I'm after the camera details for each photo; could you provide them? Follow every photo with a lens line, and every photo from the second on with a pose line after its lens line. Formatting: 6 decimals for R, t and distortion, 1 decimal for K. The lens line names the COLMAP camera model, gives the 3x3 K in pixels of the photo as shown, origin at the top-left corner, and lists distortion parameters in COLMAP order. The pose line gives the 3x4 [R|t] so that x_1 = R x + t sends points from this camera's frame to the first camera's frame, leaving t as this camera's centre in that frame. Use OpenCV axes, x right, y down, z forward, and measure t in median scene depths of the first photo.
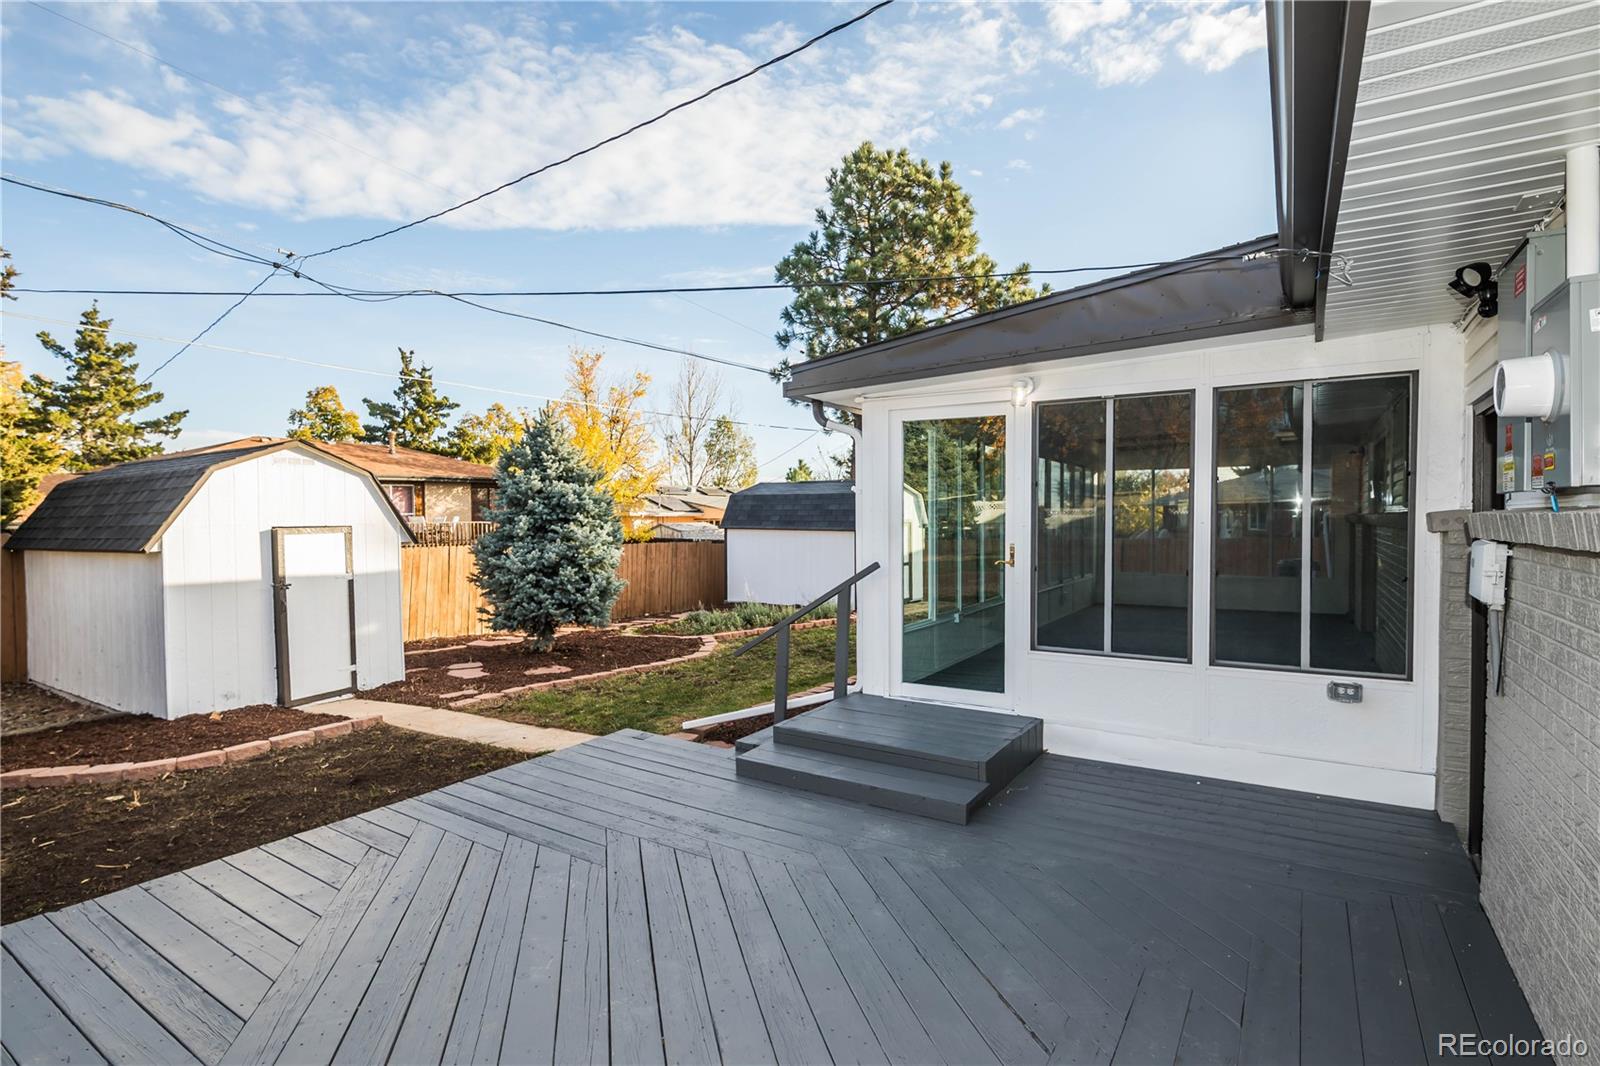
lens RADIAL K [[763.6, 0, 800.0], [0, 763.6, 533.0], [0, 0, 1]] dist [-0.000213, -0.008478]
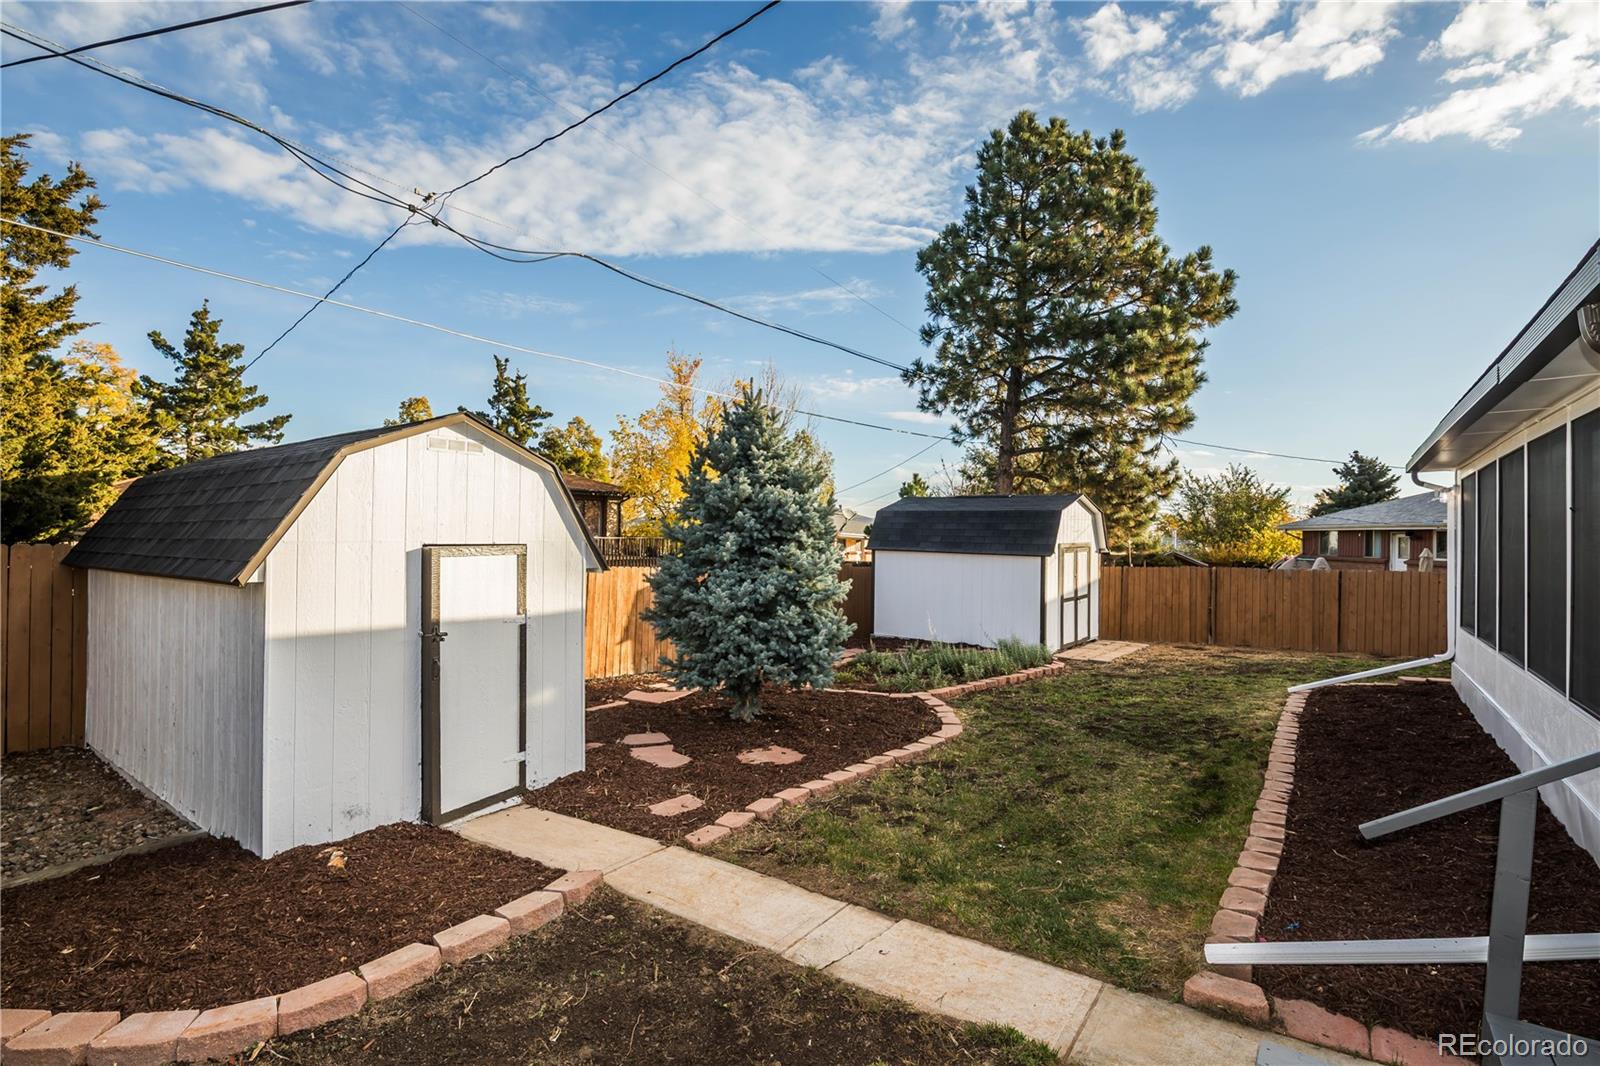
lens RADIAL K [[791.6, 0, 792.1], [0, 791.6, 525.2], [0, 0, 1]] dist [0.000937, -0.009838]
pose [[0.994231, 0.017123, -0.105884, -0.218981], [-0.020697, 0.999249, -0.032745, -0.006203], [0.105244, 0.034748, 0.993839, 0.256472]]
